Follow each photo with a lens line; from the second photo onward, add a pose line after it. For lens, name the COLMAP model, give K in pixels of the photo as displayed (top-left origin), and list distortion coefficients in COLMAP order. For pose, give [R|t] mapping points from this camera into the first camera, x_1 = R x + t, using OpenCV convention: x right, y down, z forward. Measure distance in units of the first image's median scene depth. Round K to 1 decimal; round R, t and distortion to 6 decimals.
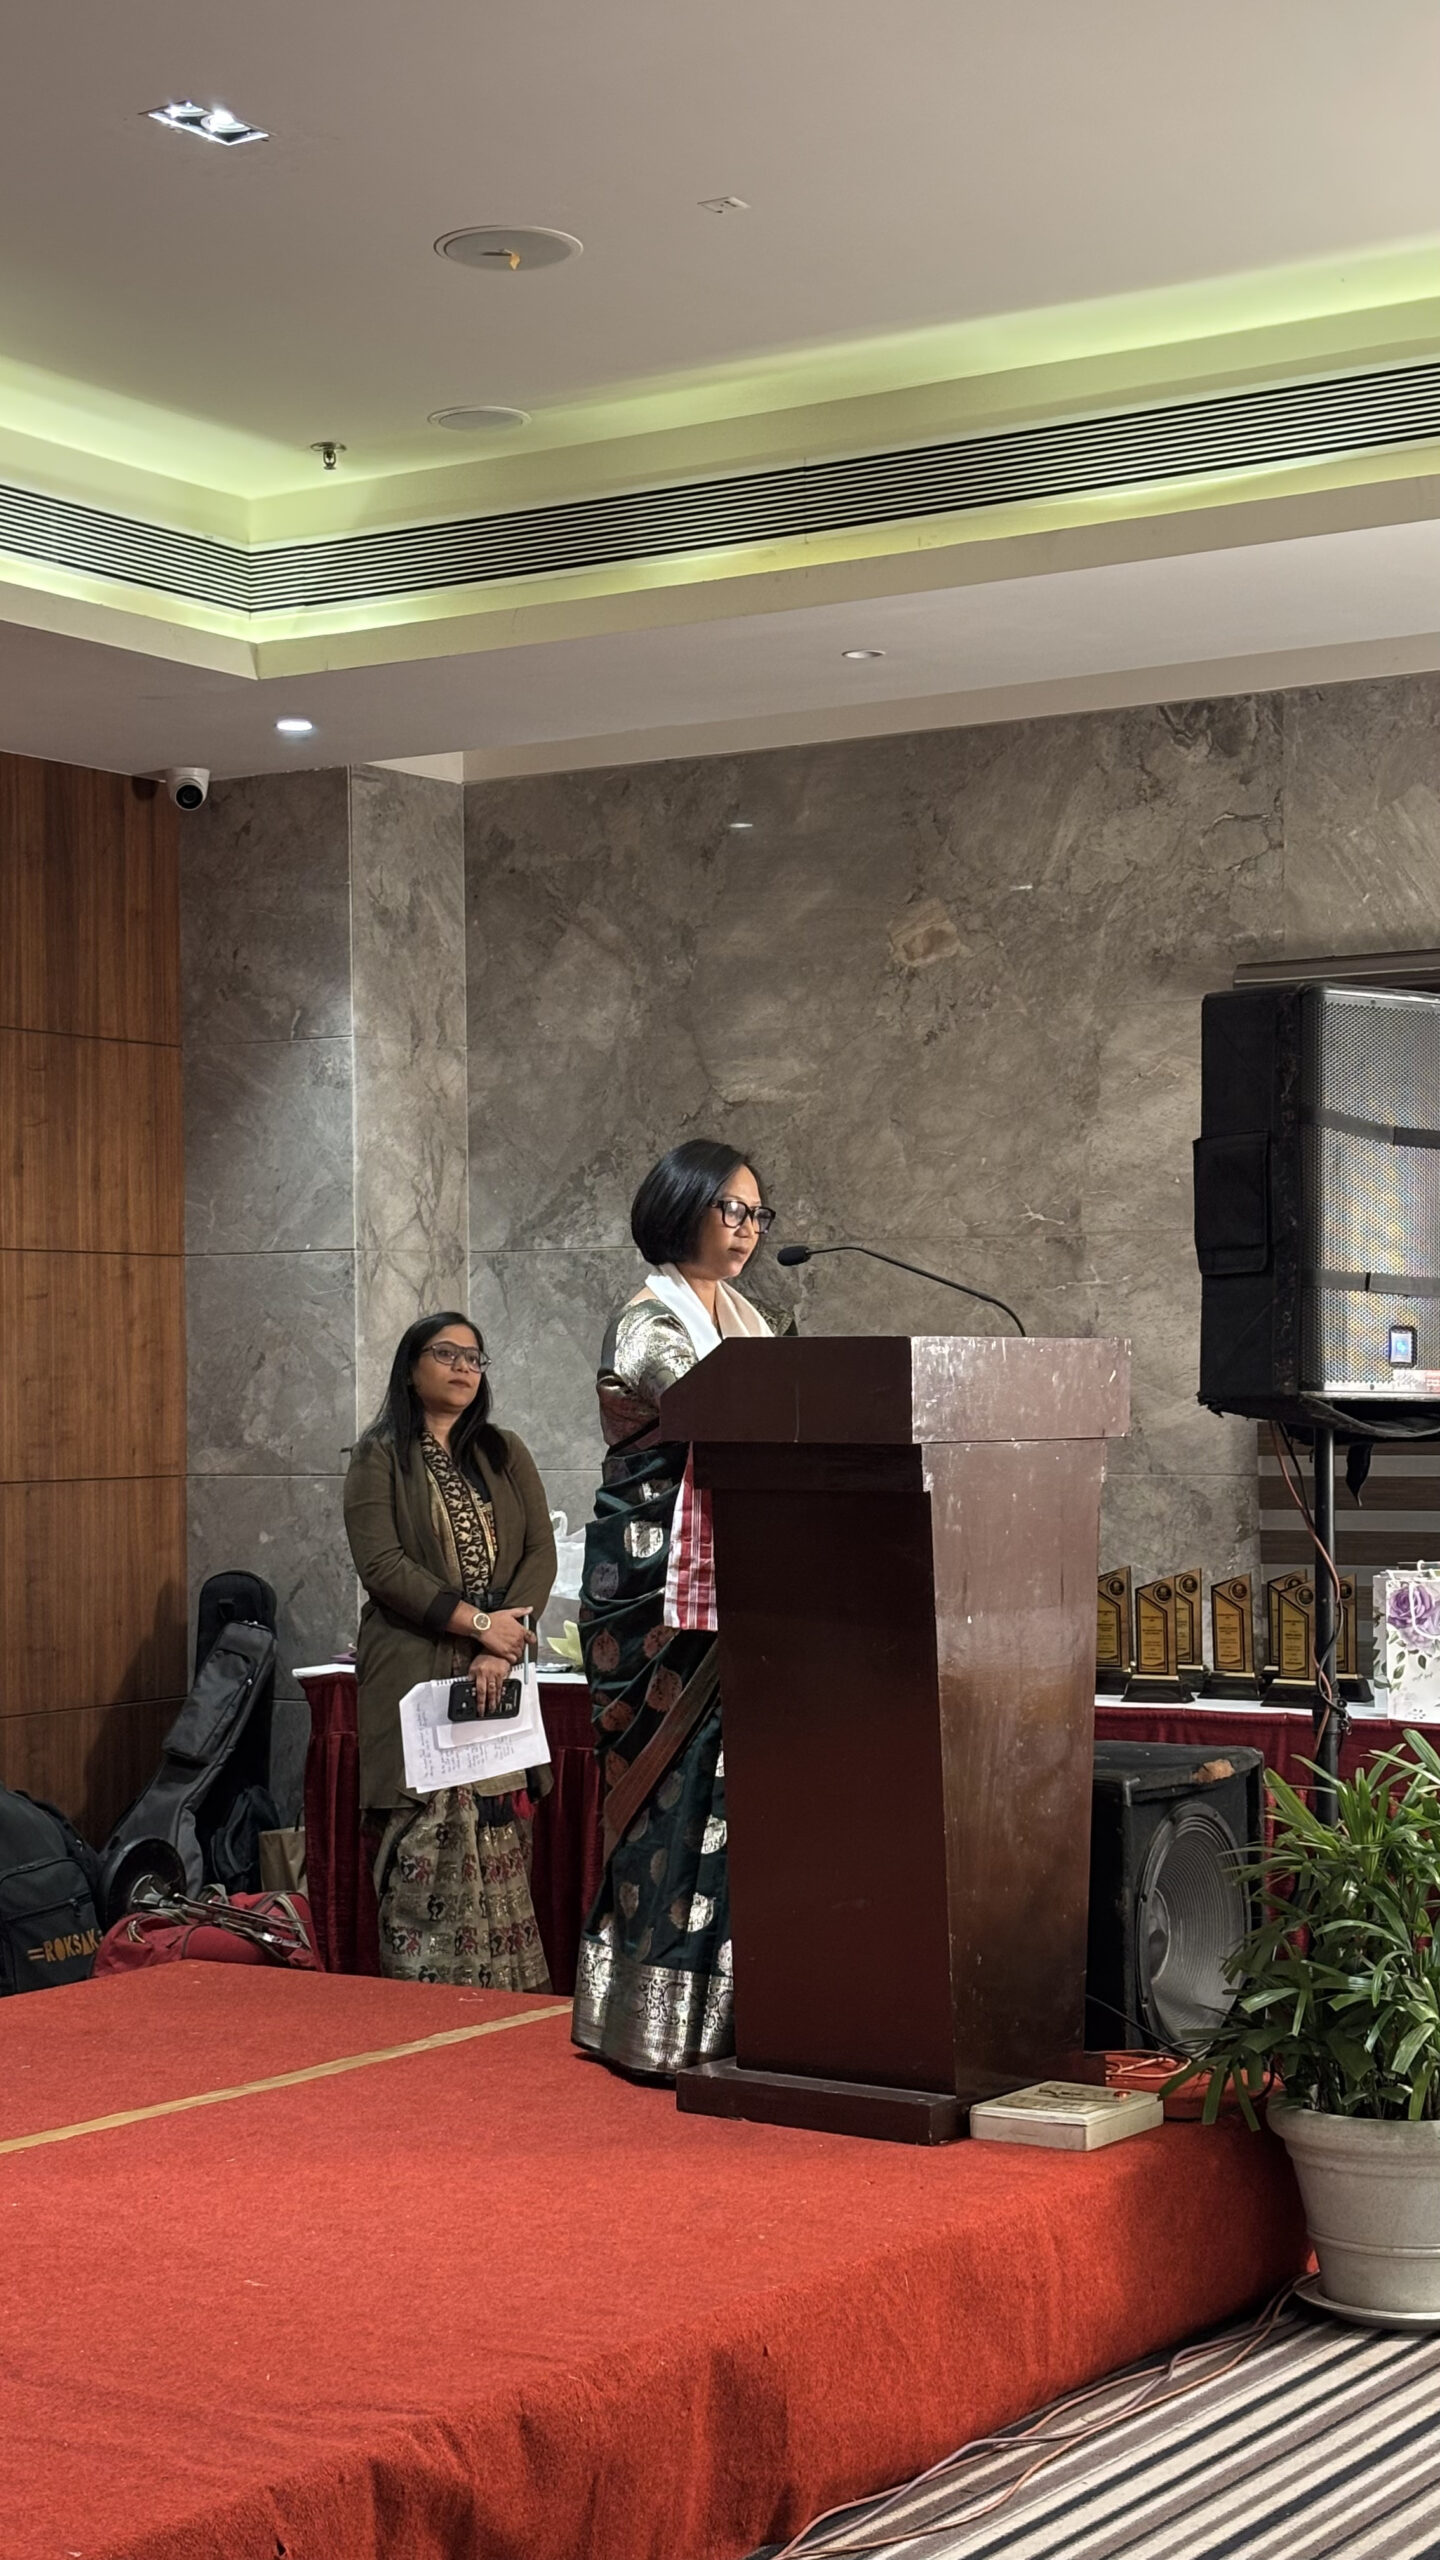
lens RADIAL K [[3878.6, 0, 723.6], [0, 3878.6, 1317.7], [0, 0, 1]] dist [0.213747, 0.000000]
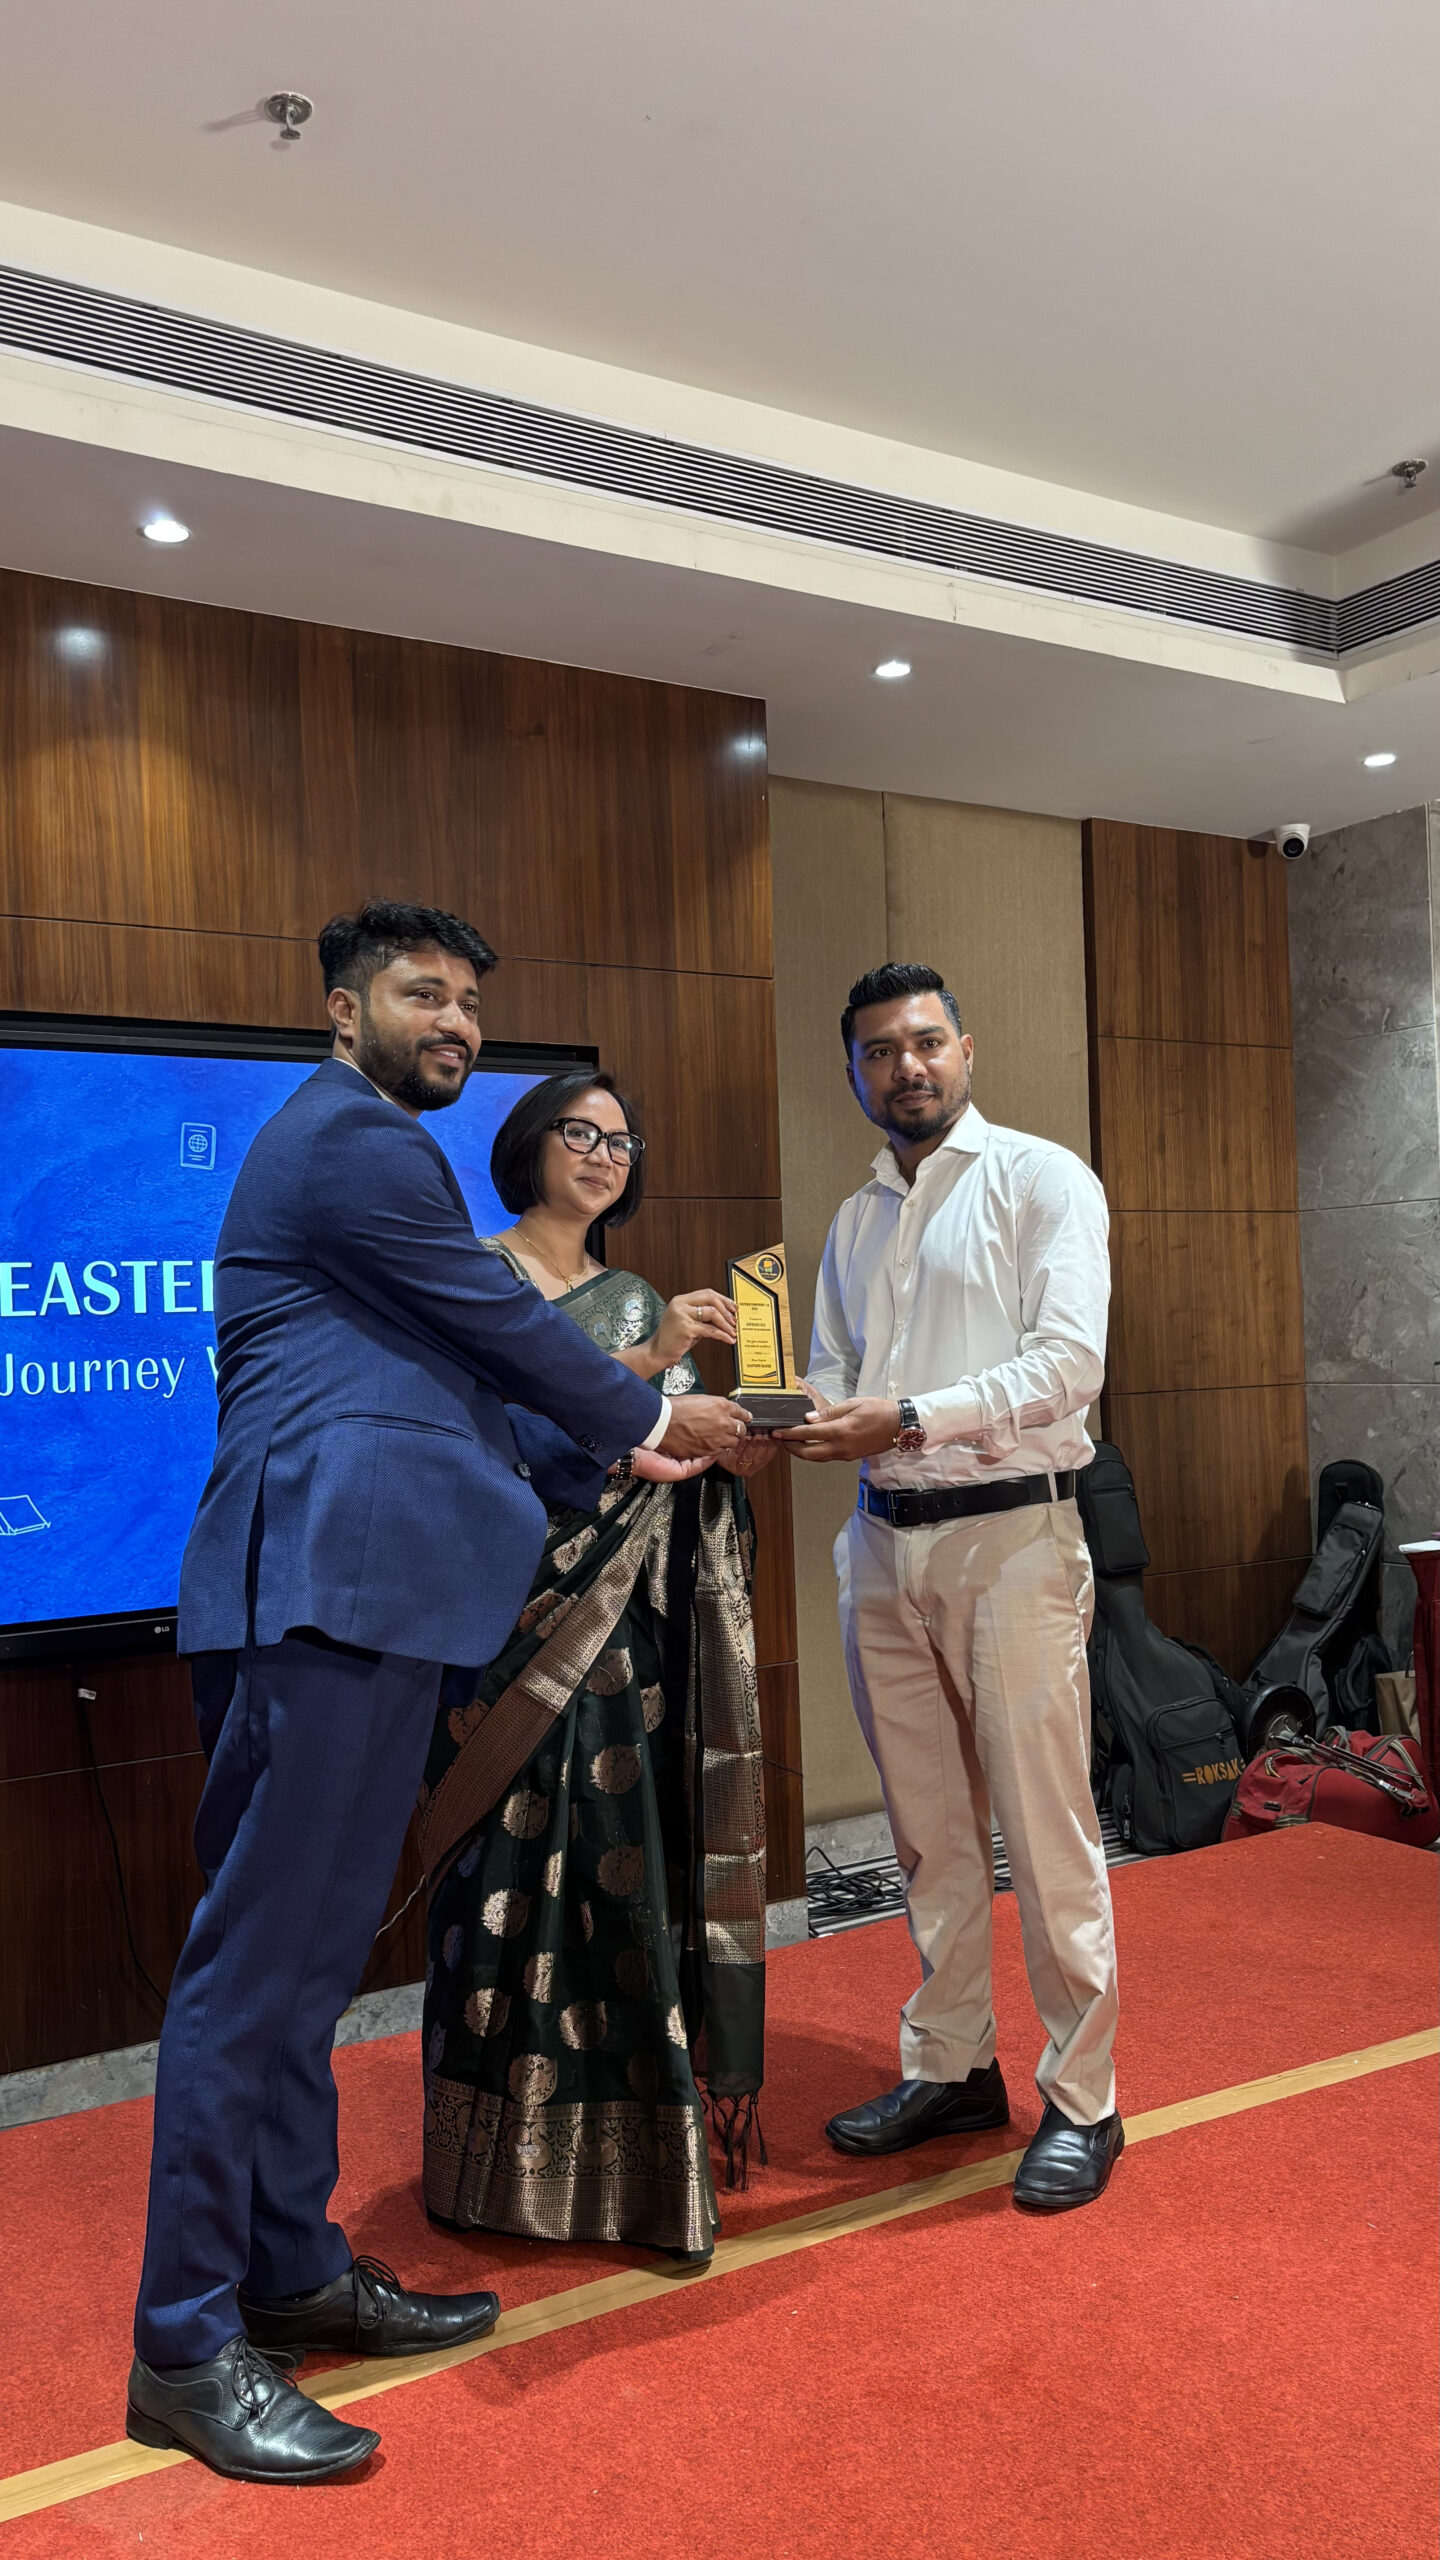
lens RADIAL K [[1947.6, 0, 696.1], [0, 1947.6, 1299.5], [0, 0, 1]] dist [0.032694, -0.045661]
pose [[0.900489, -0.026060, -0.434097, -0.040123], [0.030729, 0.999521, 0.003740, 0.004616], [0.433792, -0.016707, 0.900858, 0.345268]]
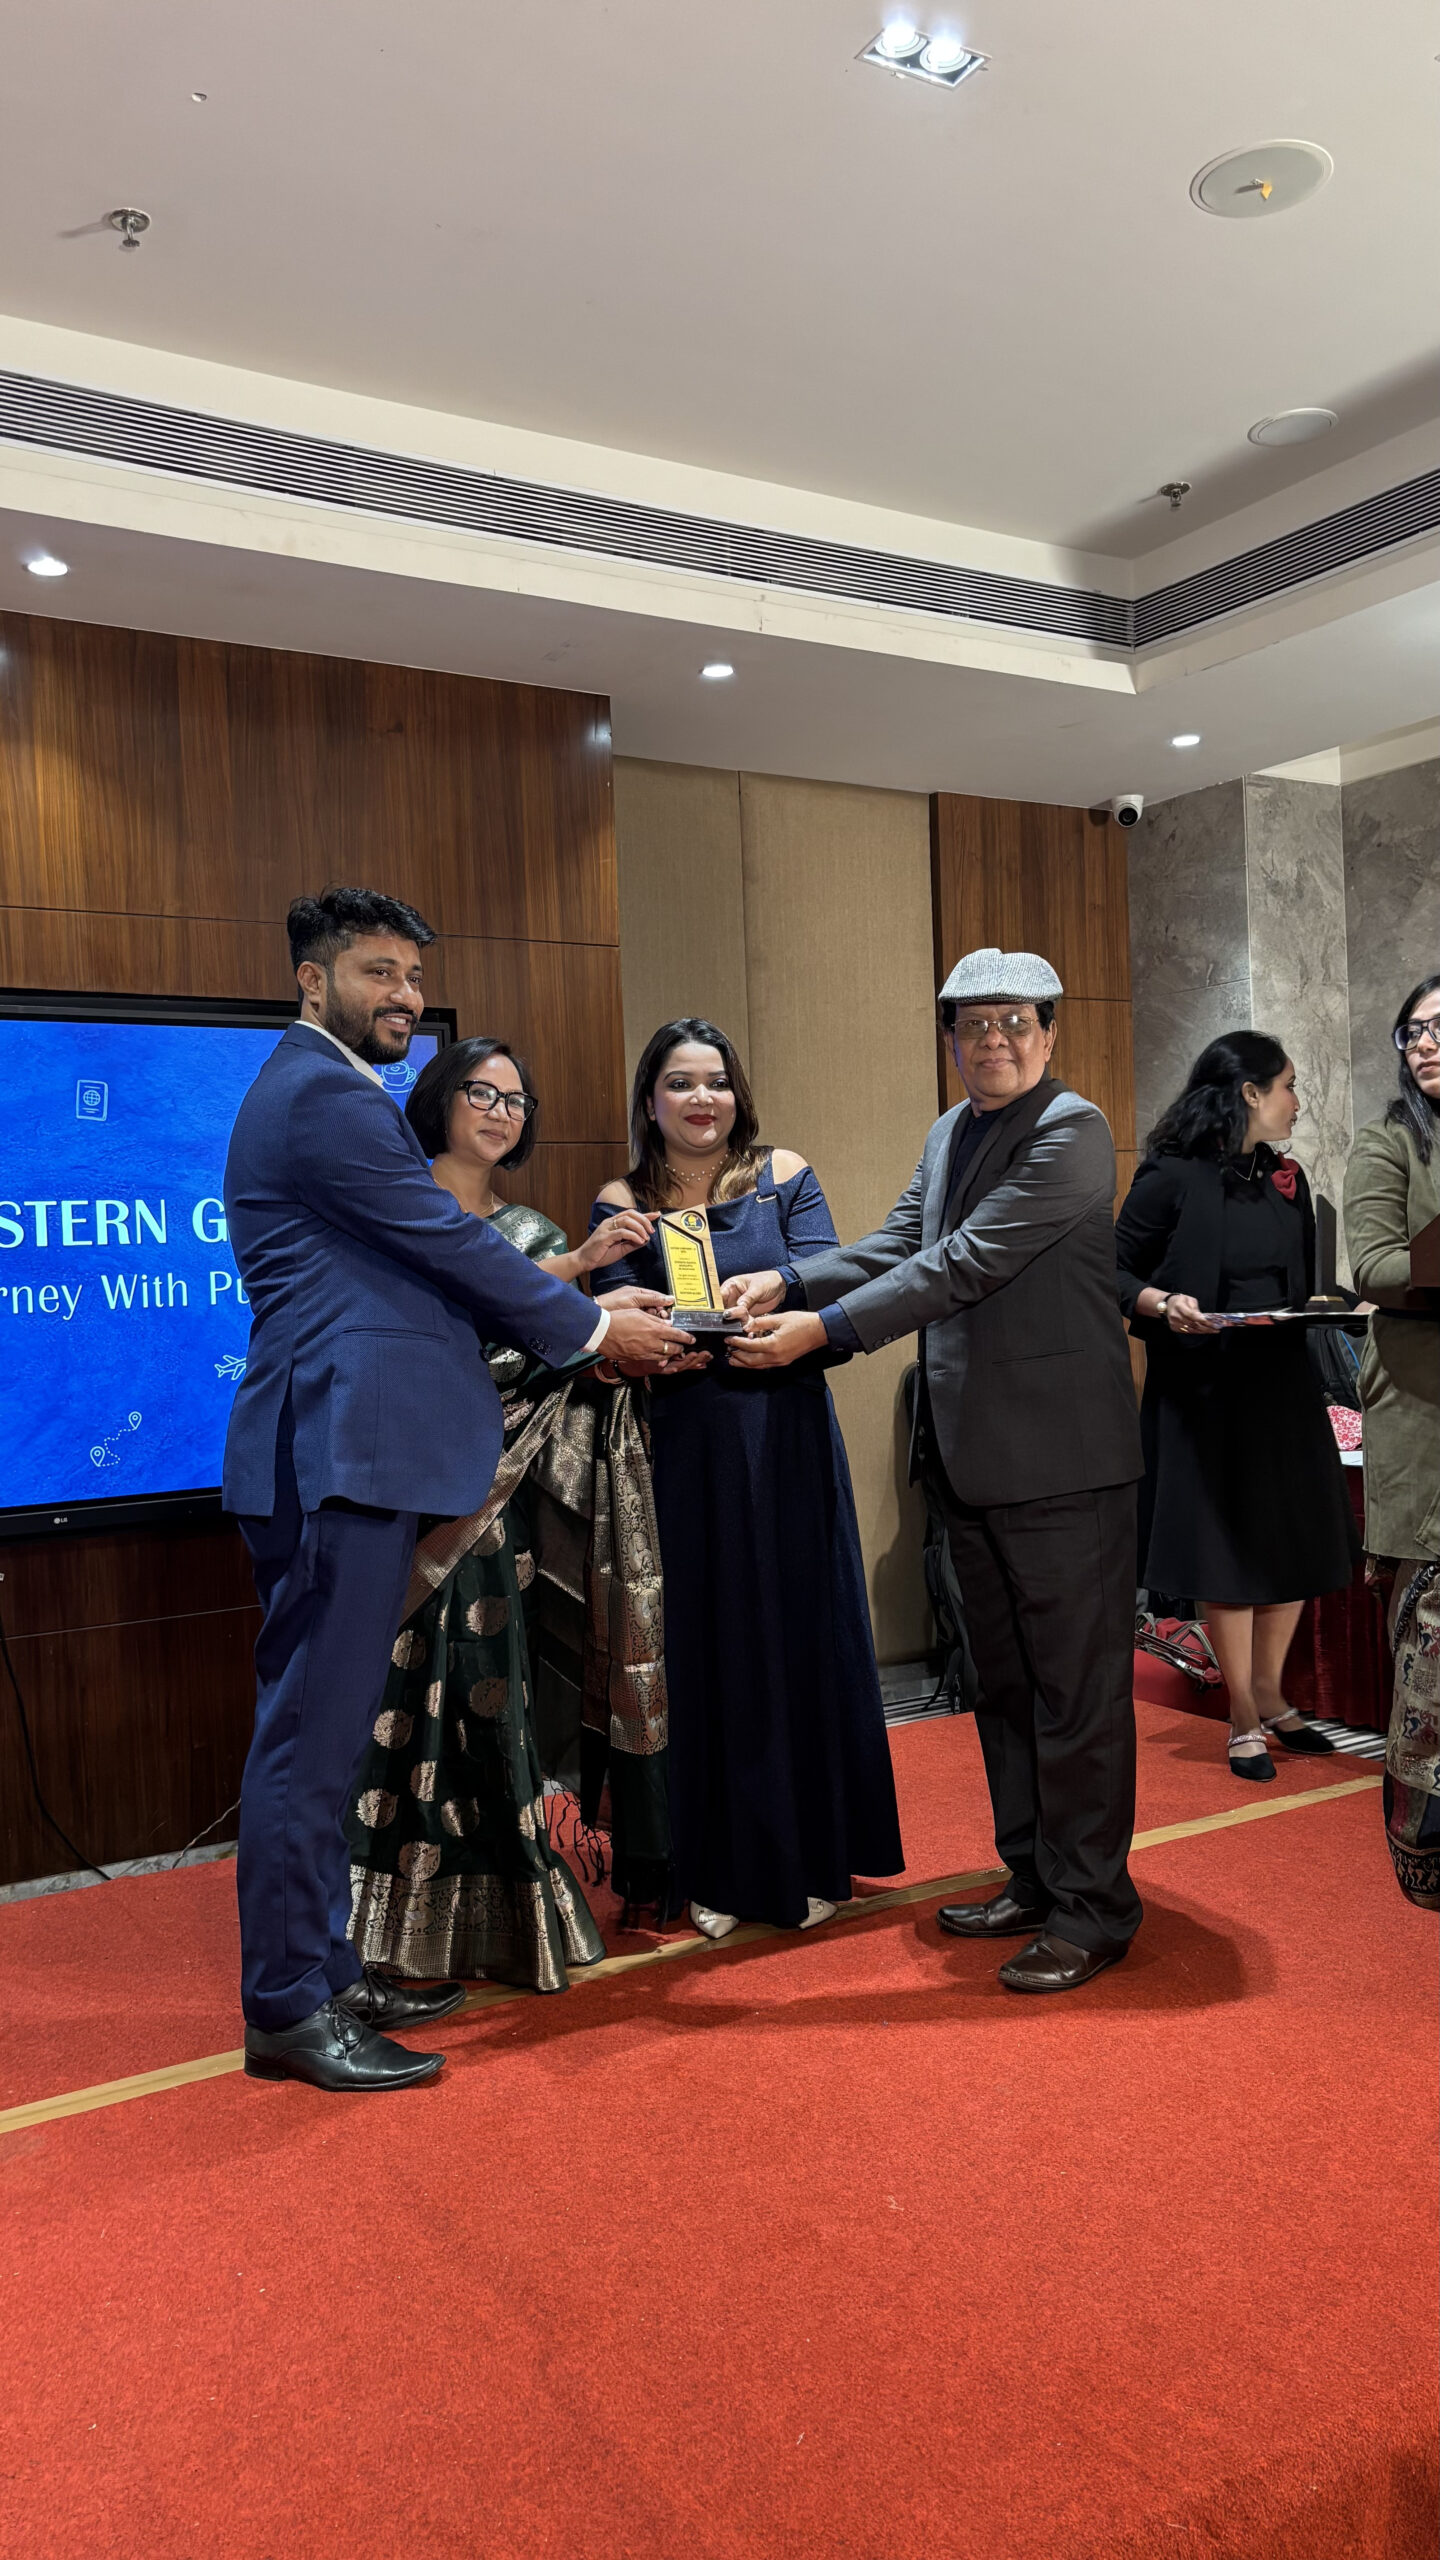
lens RADIAL K [[1947.6, 0, 705.1], [0, 1947.6, 1276.5], [0, 0, 1]] dist [0.032694, -0.045661]
pose [[0.900761, -0.022407, -0.433736, 0.024666], [0.036245, 0.999063, 0.023658, 0.007338], [0.432799, -0.037031, 0.900729, 0.308949]]
